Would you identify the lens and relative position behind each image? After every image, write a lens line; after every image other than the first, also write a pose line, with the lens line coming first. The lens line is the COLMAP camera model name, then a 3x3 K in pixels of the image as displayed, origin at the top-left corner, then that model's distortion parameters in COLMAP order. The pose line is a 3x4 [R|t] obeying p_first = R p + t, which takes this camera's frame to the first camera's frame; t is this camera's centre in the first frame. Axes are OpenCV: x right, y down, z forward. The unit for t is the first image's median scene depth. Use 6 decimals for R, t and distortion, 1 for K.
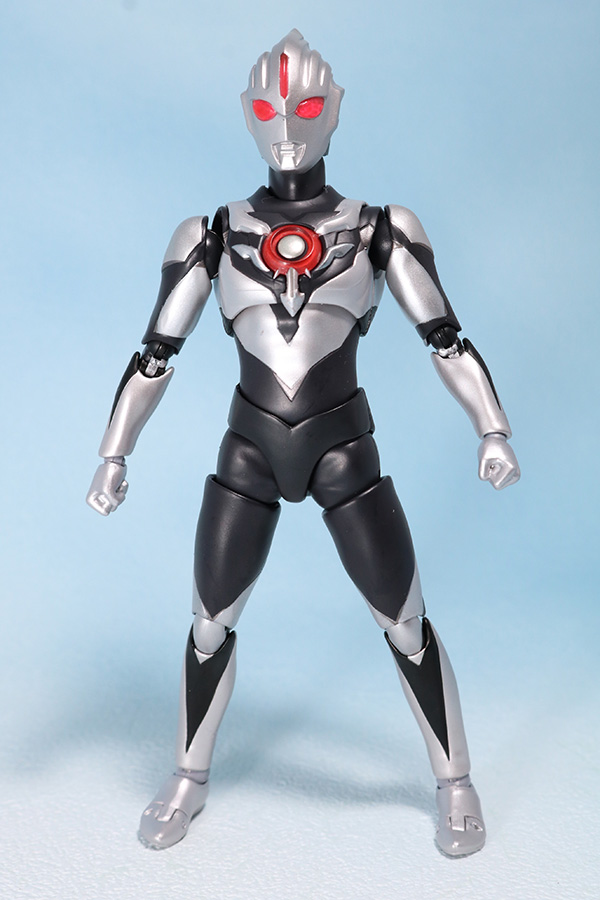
lens RADIAL K [[1571.2, 0, 300.0], [0, 1571.2, 450.0], [0, 0, 1]] dist [-0.032306, -0.063398]
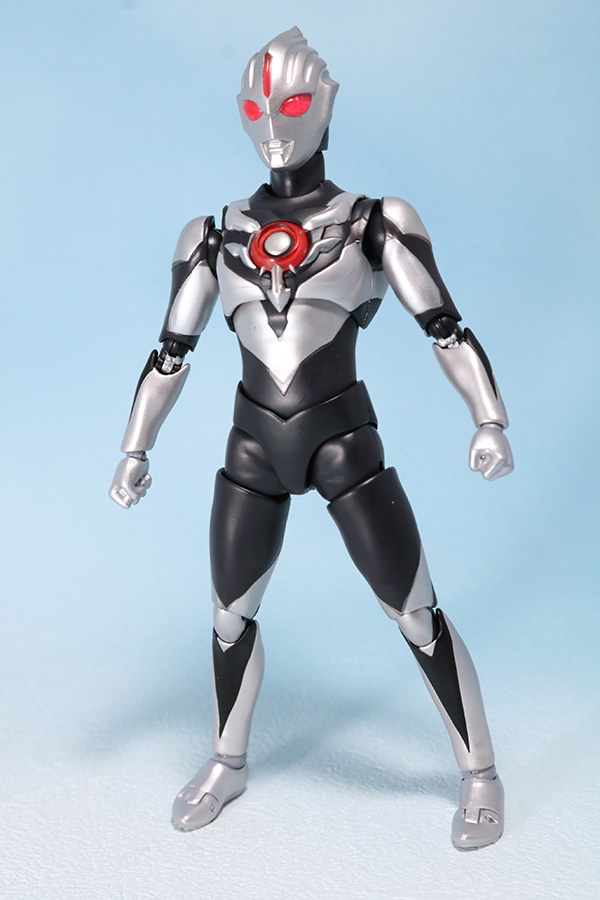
lens RADIAL K [[1571.2, 0, 300.0], [0, 1571.2, 450.0], [0, 0, 1]] dist [-0.032306, -0.063398]
pose [[0.979094, -0.013725, -0.202945, 0.203255], [0.015826, 0.999837, 0.008732, -0.004271], [0.202792, -0.011762, 0.979151, 0.007004]]
